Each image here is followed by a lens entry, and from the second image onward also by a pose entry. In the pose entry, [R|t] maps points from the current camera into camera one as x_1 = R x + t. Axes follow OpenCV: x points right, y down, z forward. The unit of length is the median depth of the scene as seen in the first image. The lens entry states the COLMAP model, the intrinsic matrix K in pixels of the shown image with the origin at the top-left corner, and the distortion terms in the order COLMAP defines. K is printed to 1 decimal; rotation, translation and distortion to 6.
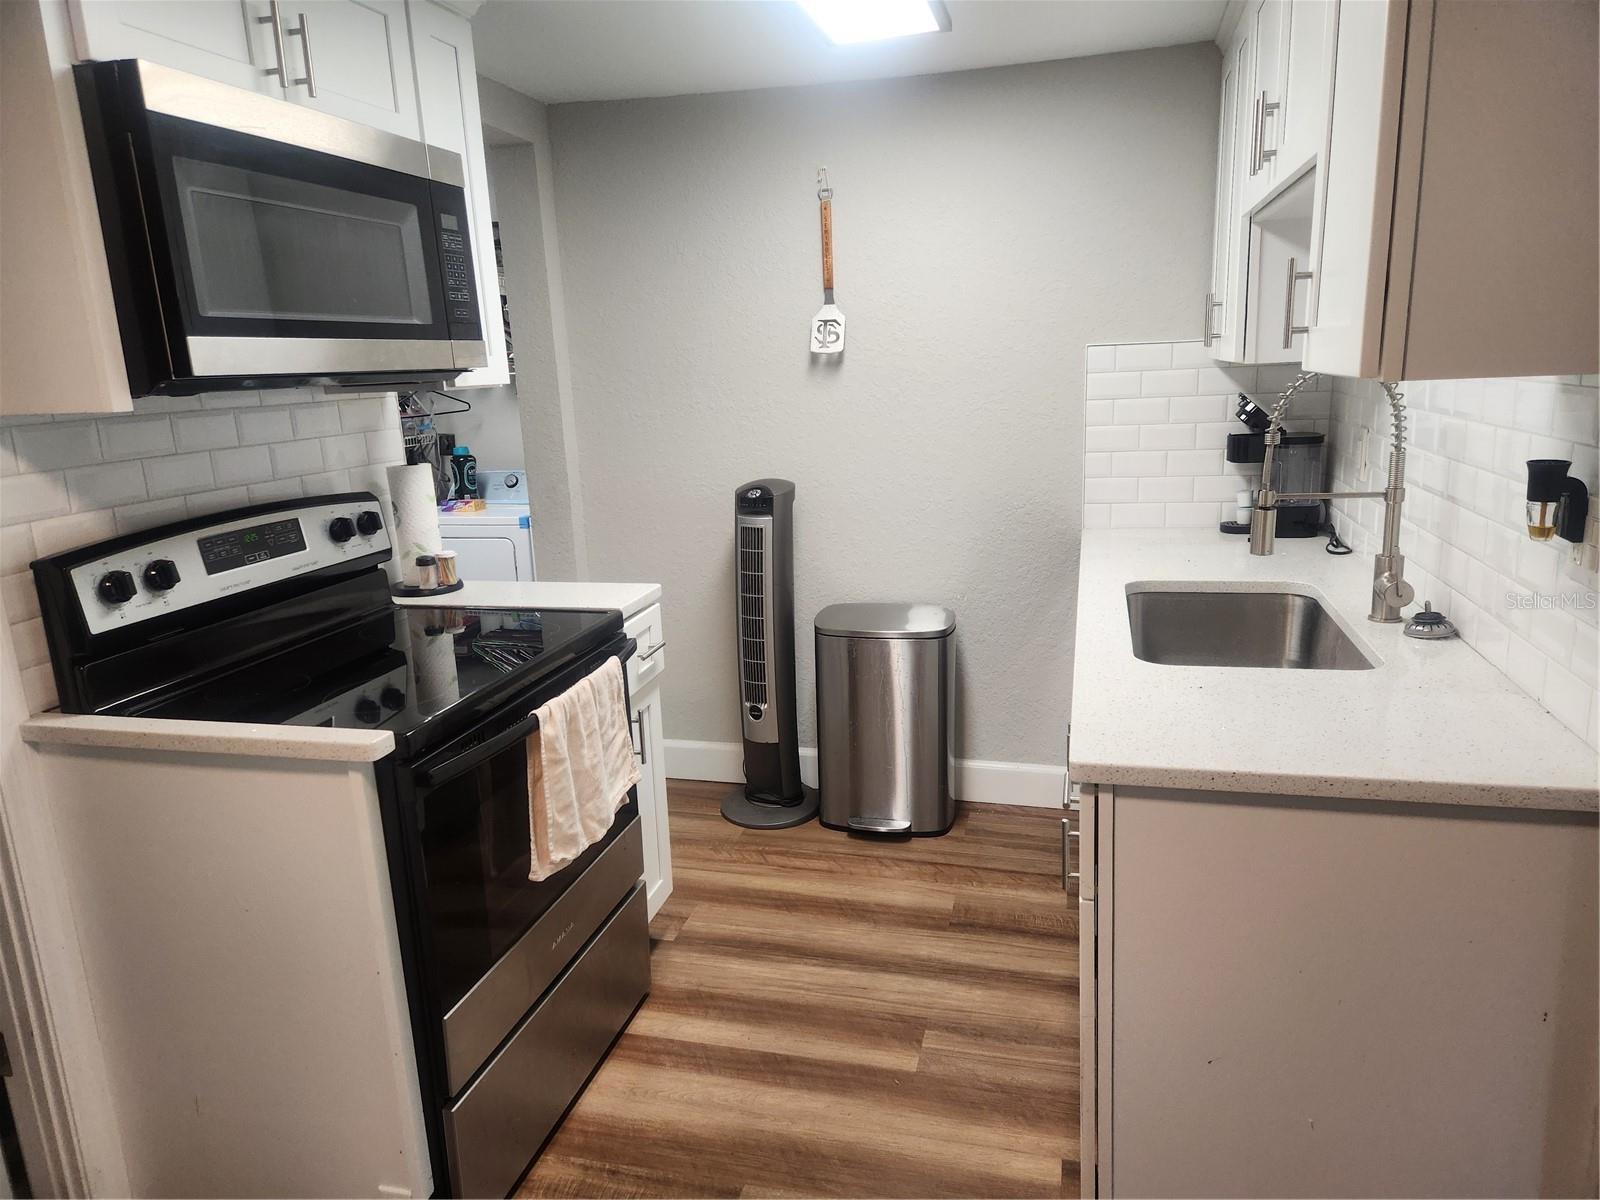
lens RADIAL K [[1099.8, 0, 822.8], [0, 1099.8, 627.6], [0, 0, 1]] dist [0.087564, -0.085788]
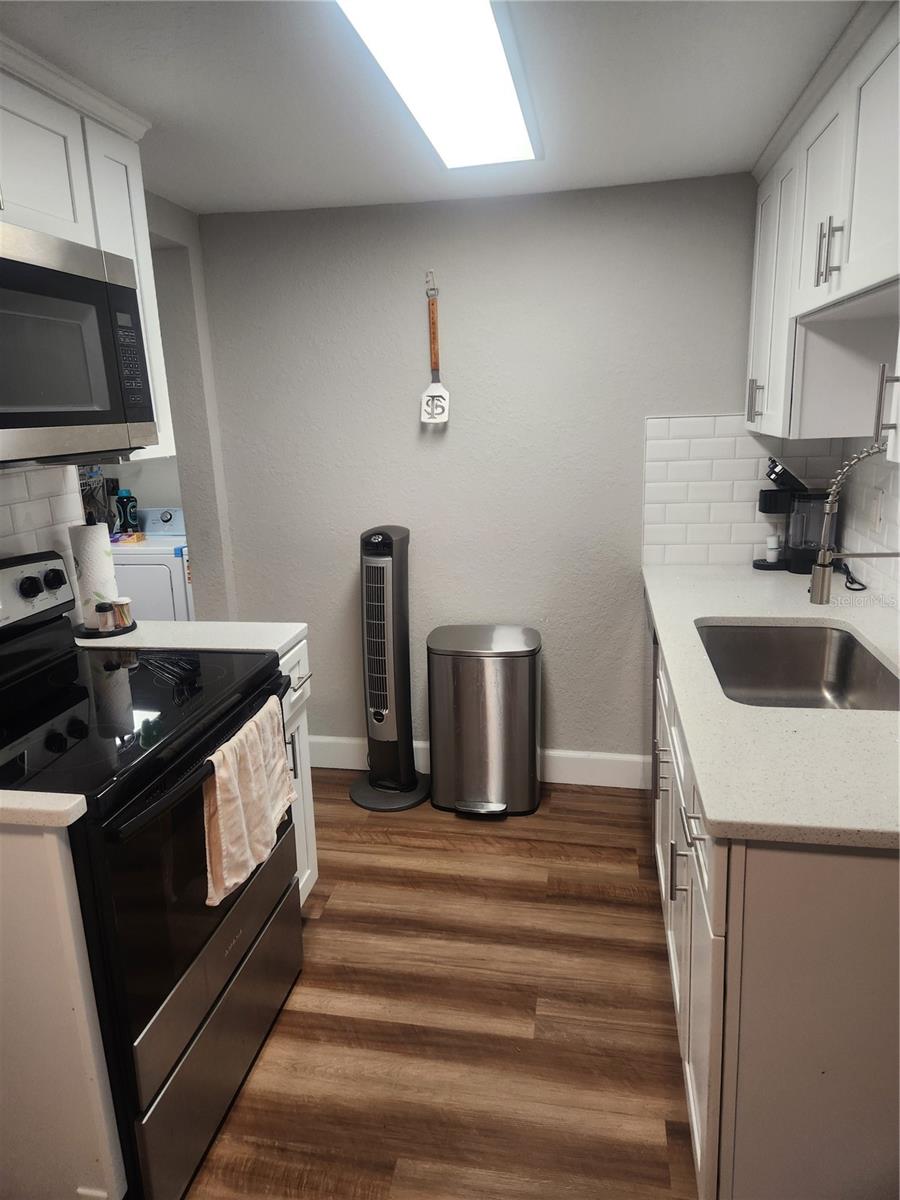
lens RADIAL K [[797.1, 0, 429.1], [0, 797.1, 604.4], [0, 0, 1]] dist [0.076838, -0.065677]
pose [[0.998248, -0.011729, 0.058000, -0.067240], [0.010951, 0.999846, 0.013715, -0.072286], [-0.058152, -0.013056, 0.998222, 0.138771]]
